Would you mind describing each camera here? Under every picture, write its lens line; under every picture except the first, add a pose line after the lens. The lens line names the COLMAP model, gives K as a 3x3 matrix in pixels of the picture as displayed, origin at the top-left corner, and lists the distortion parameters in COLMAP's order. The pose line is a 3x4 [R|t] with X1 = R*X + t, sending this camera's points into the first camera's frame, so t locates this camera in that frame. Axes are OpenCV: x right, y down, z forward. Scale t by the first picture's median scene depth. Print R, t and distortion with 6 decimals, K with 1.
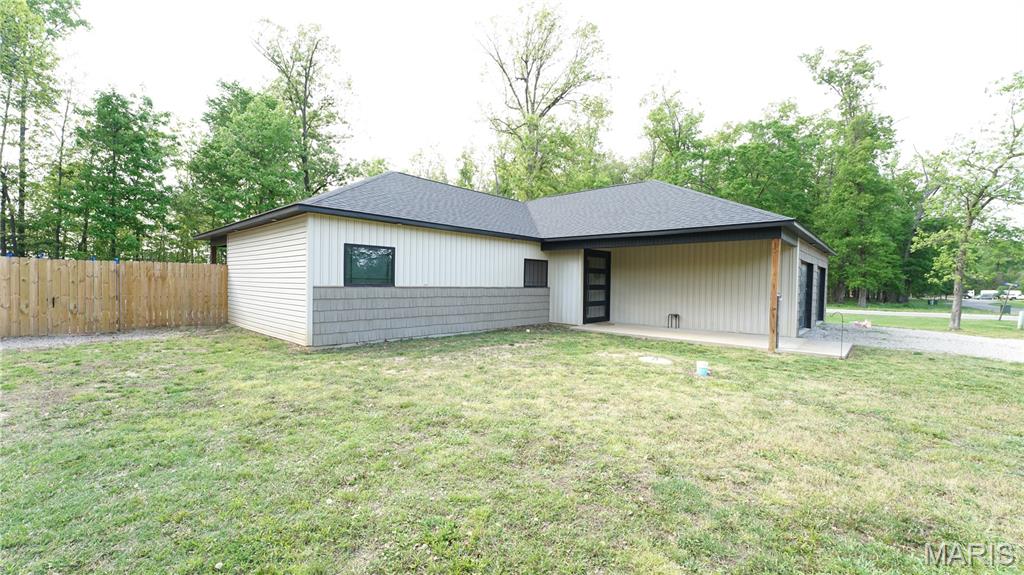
lens RADIAL K [[411.4, 0, 510.4], [0, 411.4, 288.7], [0, 0, 1]] dist [-0.027867, -0.000230]
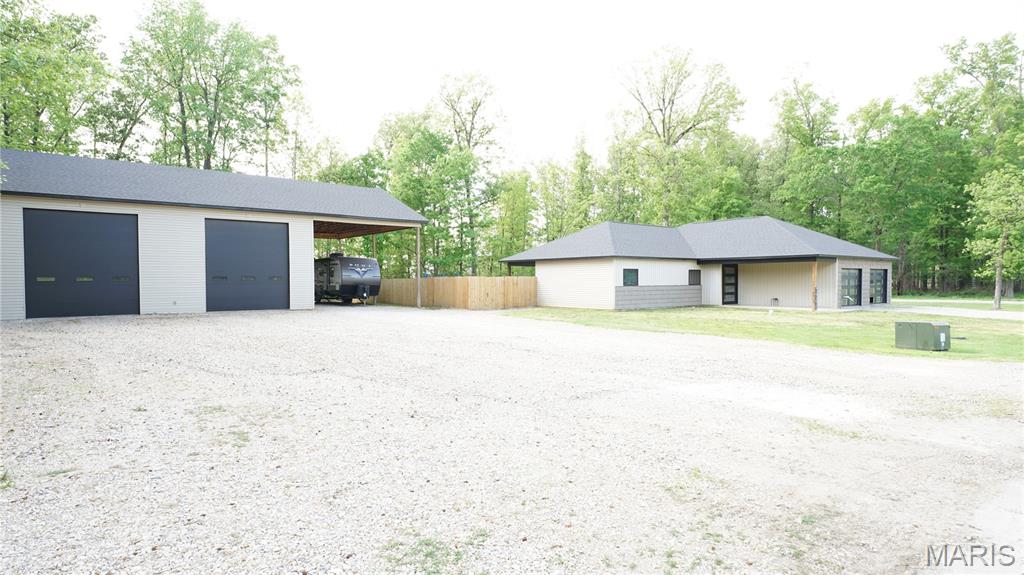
lens RADIAL K [[542.0, 0, 512.8], [0, 542.0, 292.7], [0, 0, 1]] dist [-0.000788, -0.000805]
pose [[0.986520, -0.017901, -0.162657, -0.339352], [0.018720, 0.999819, 0.003502, 0.006838], [0.162565, -0.006500, 0.986677, -1.483647]]
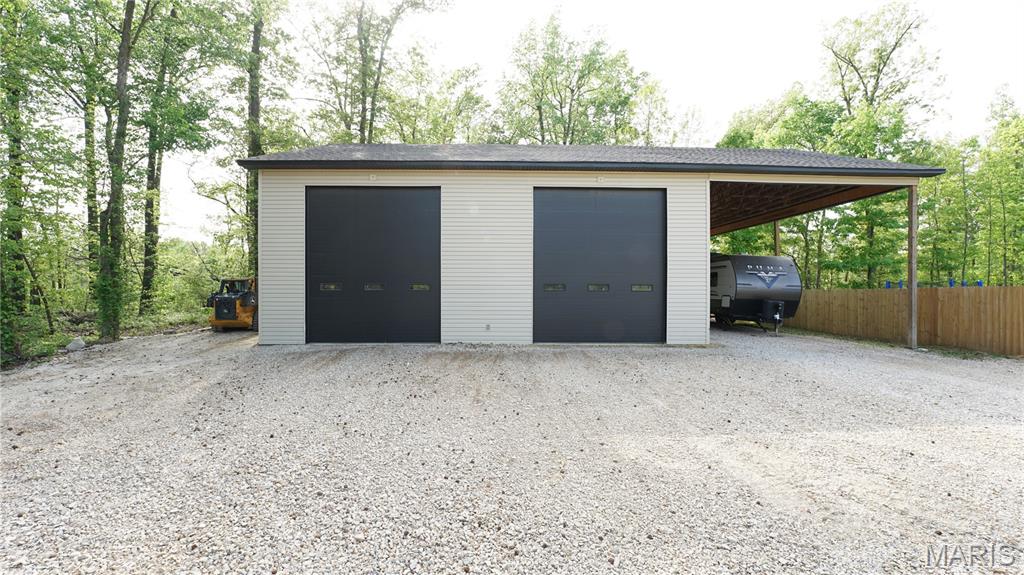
lens RADIAL K [[411.4, 0, 513.2], [0, 411.4, 290.5], [0, 0, 1]] dist [-0.027867, -0.000230]
pose [[0.683923, -0.015171, -0.729396, -1.070406], [-0.004463, 0.999678, -0.024978, -0.025482], [0.729540, 0.020338, 0.683635, -0.460521]]
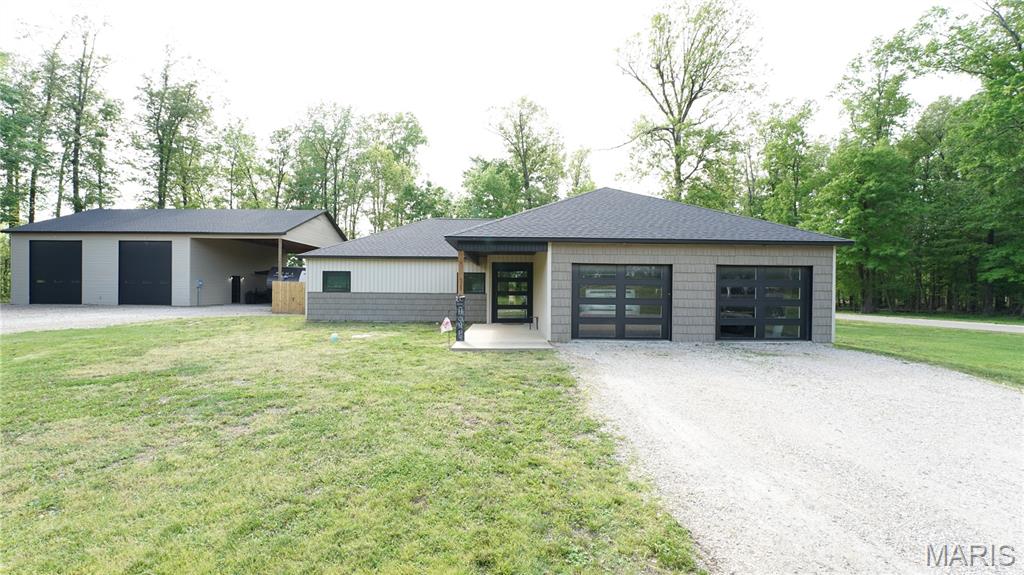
lens RADIAL K [[411.4, 0, 514.9], [0, 411.4, 285.5], [0, 0, 1]] dist [-0.027867, -0.000230]
pose [[0.693782, -0.017469, -0.719974, 1.106880], [-0.008299, 0.999445, -0.032247, 0.012364], [0.720138, 0.028348, 0.693252, 0.173883]]
